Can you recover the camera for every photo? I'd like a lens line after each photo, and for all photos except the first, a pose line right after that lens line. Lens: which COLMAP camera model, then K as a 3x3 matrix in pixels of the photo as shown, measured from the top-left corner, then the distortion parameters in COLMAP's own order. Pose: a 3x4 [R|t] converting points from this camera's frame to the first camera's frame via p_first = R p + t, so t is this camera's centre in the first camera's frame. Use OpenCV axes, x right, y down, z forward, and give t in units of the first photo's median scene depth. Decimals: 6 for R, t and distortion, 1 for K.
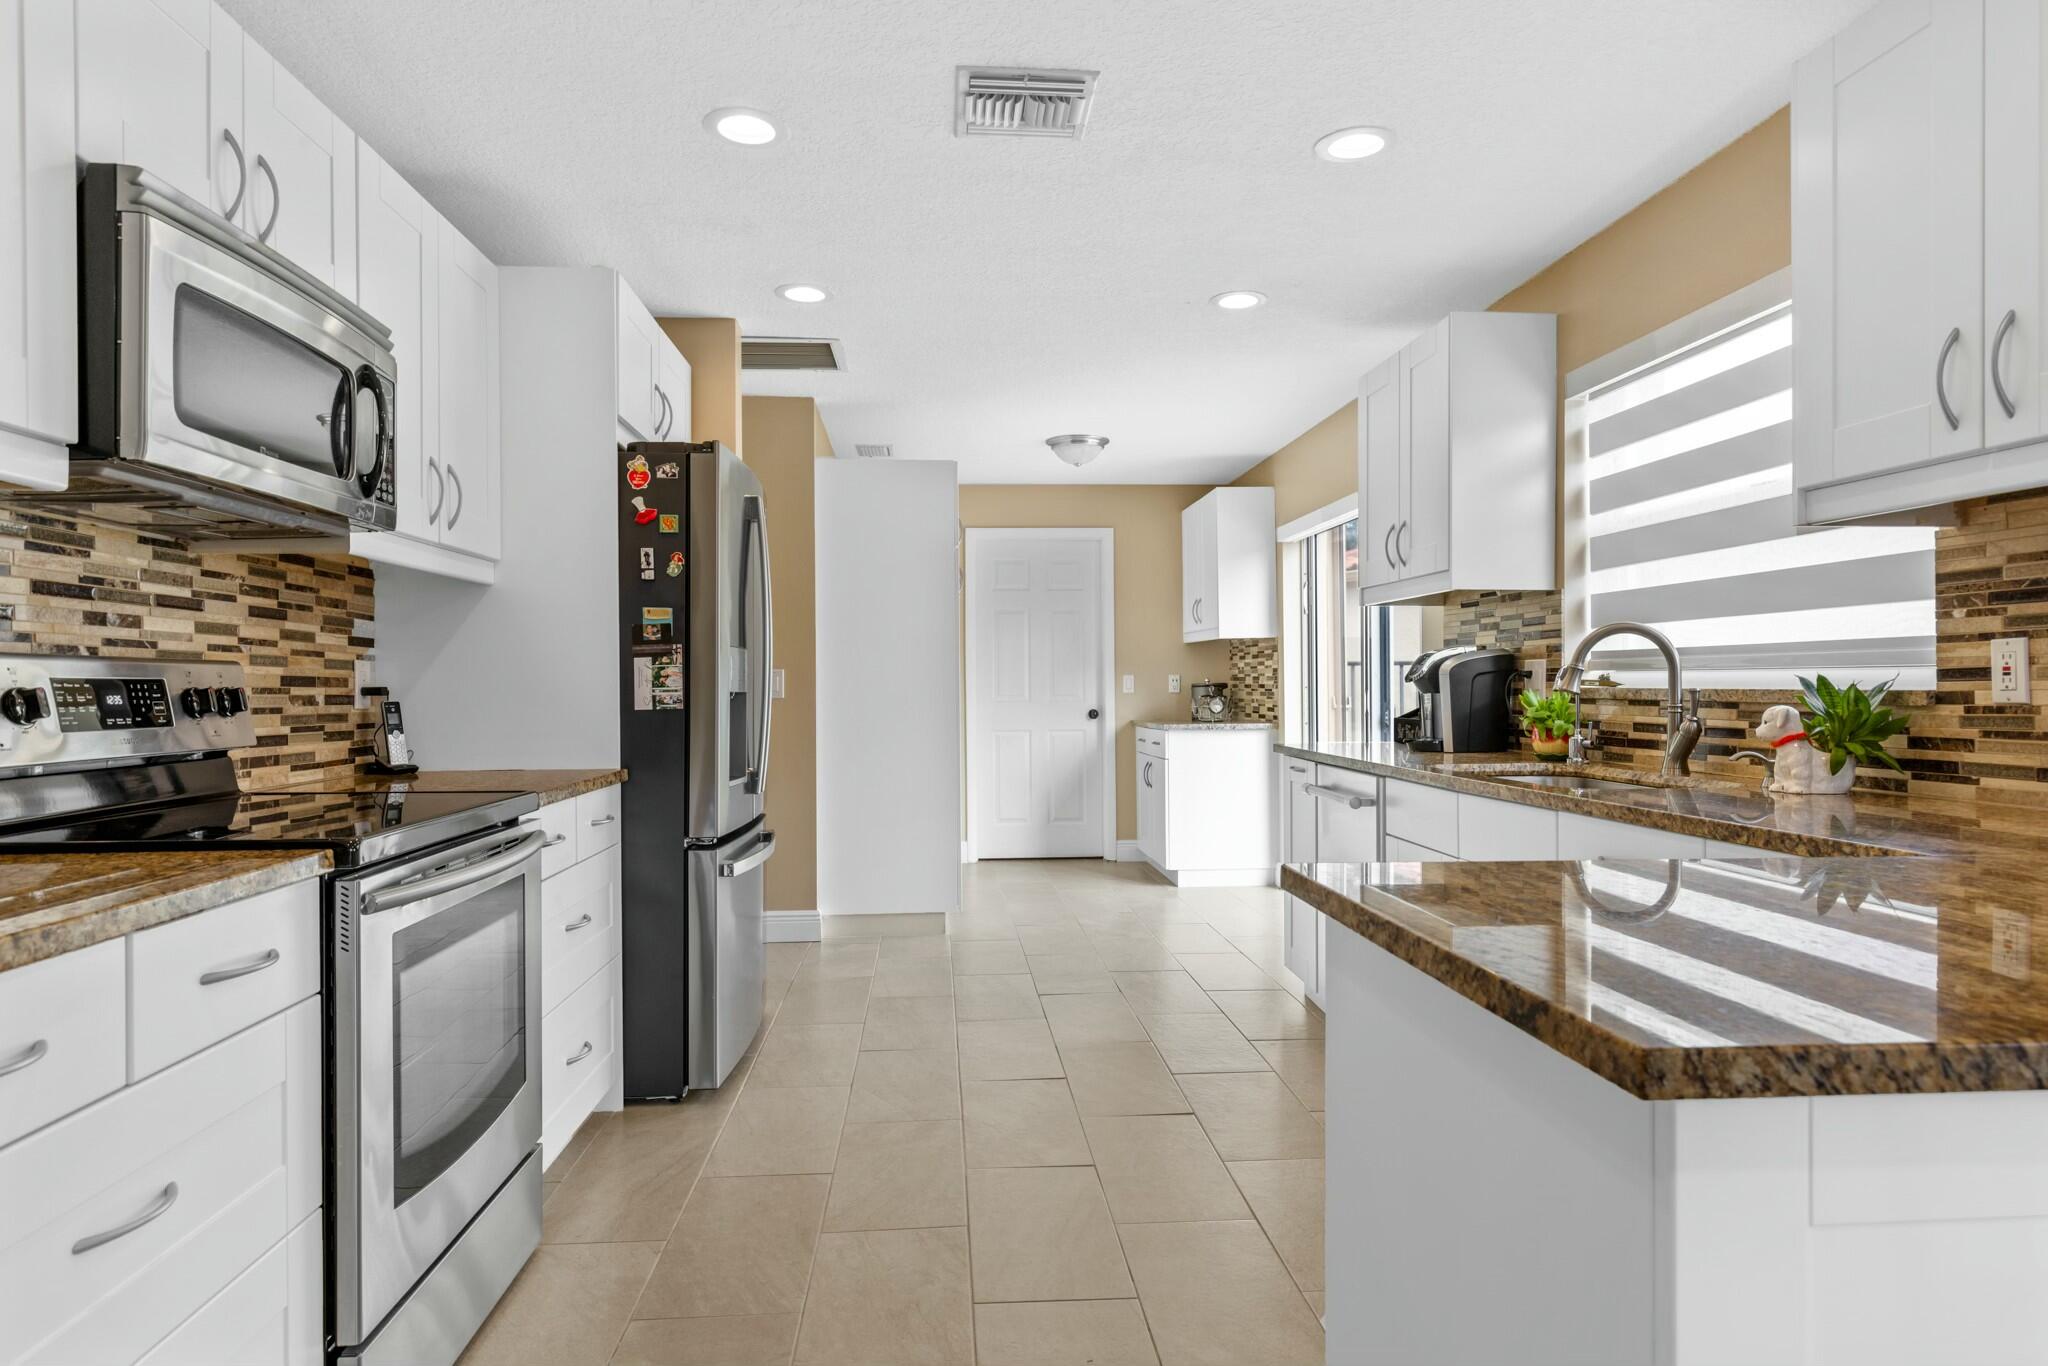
lens RADIAL K [[1191.5, 0, 1024.0], [0, 1191.5, 683.0], [0, 0, 1]] dist [0.000934, -0.000933]
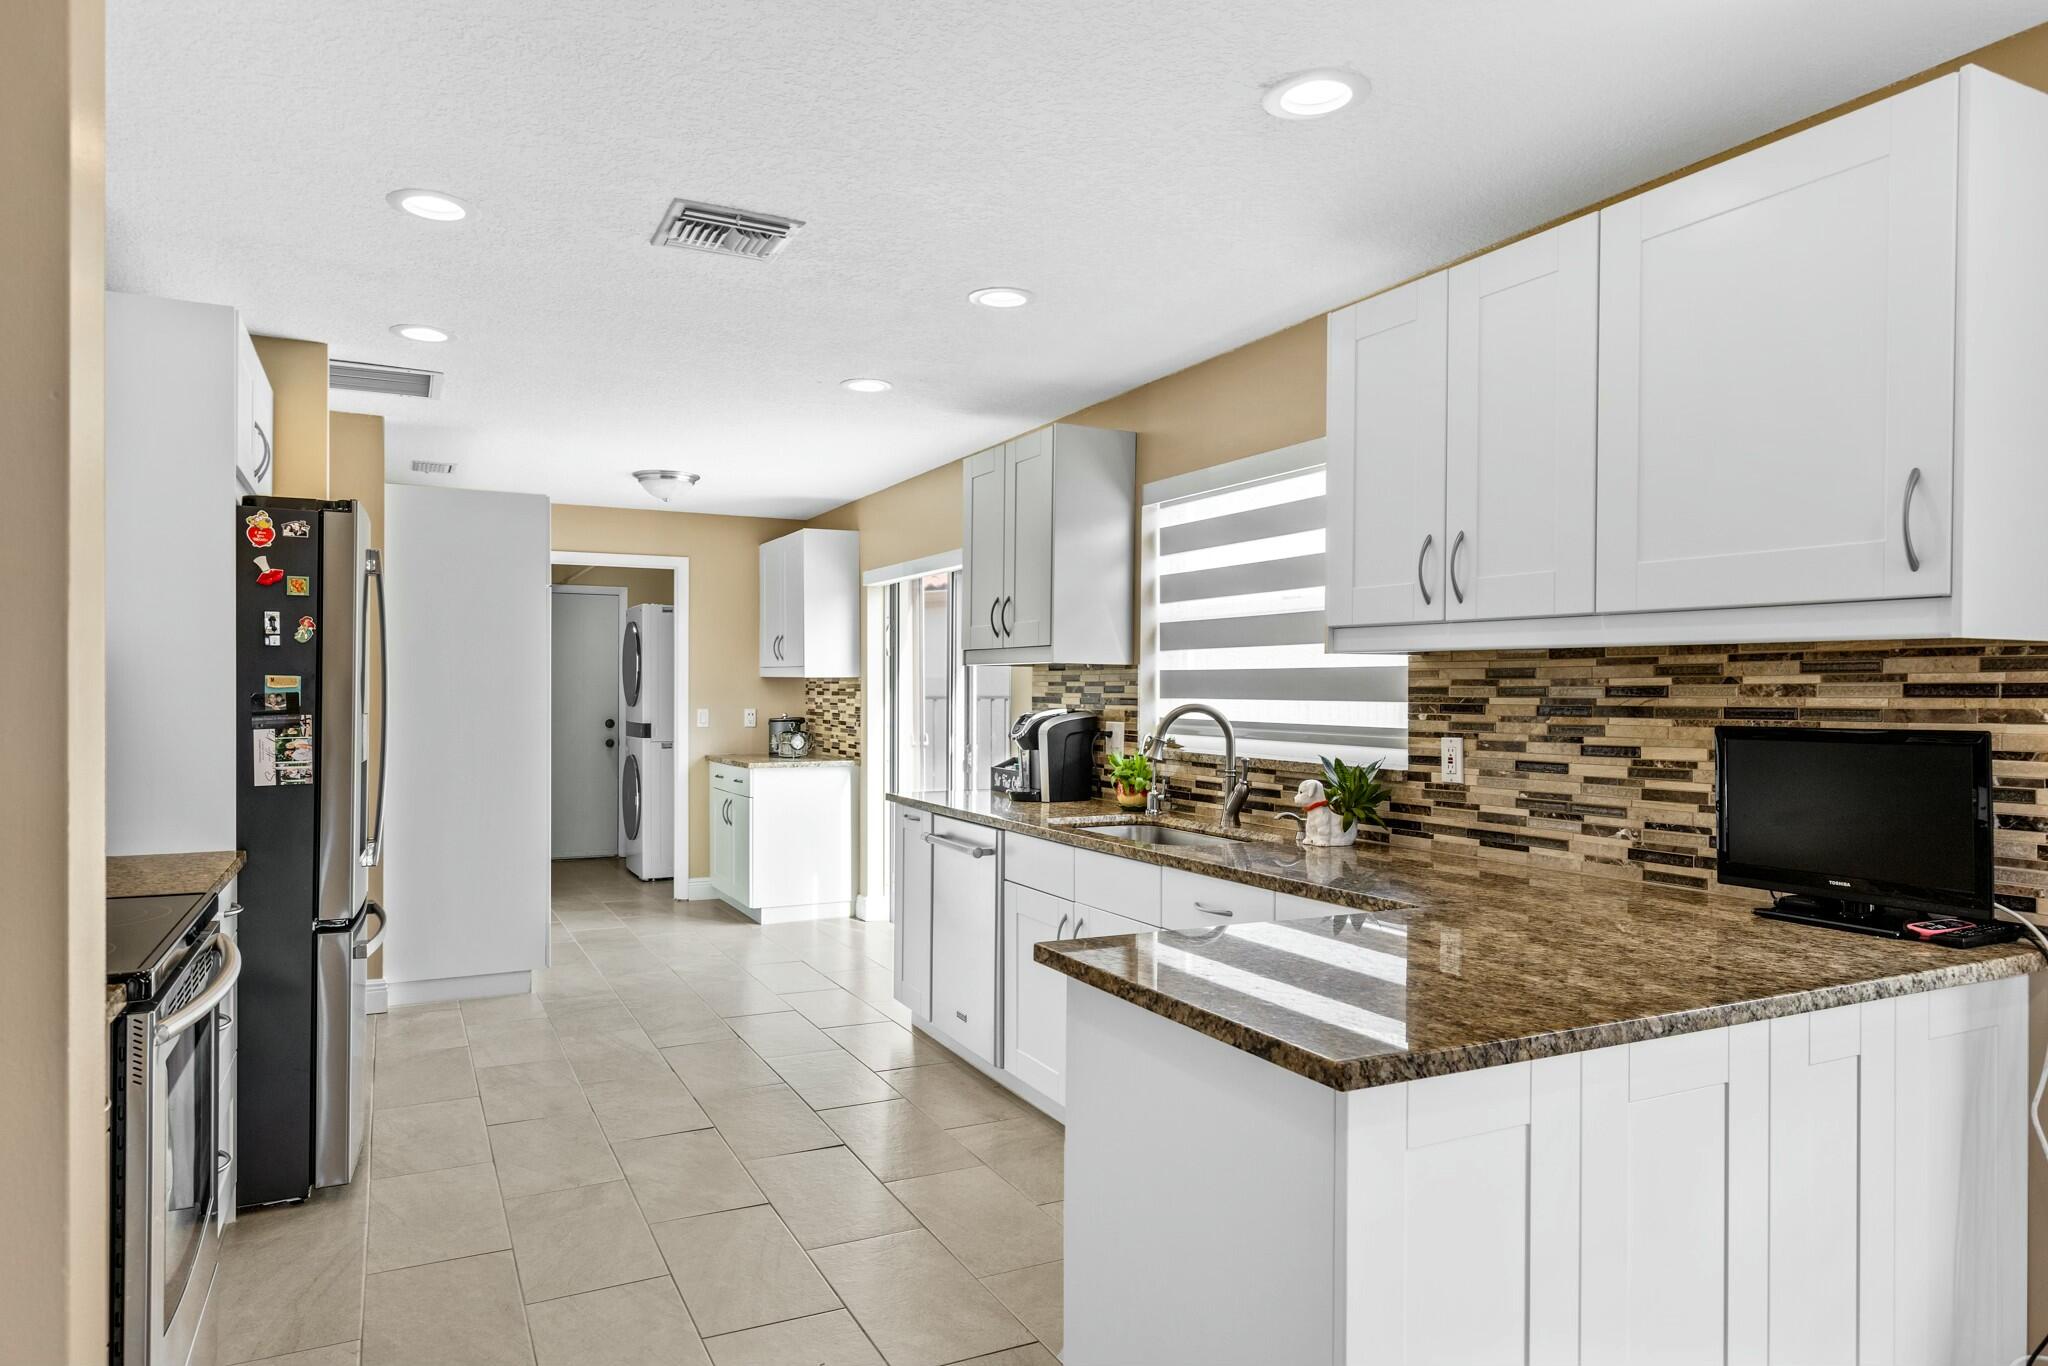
lens RADIAL K [[1264.4, 0, 1024.0], [0, 1264.4, 683.0], [0, 0, 1]] dist [-0.000792, -0.000442]
pose [[0.924291, 0.011111, 0.381527, -0.149088], [-0.009980, 0.999938, -0.004944, -0.058383], [-0.381558, 0.000762, 0.924345, -0.135614]]
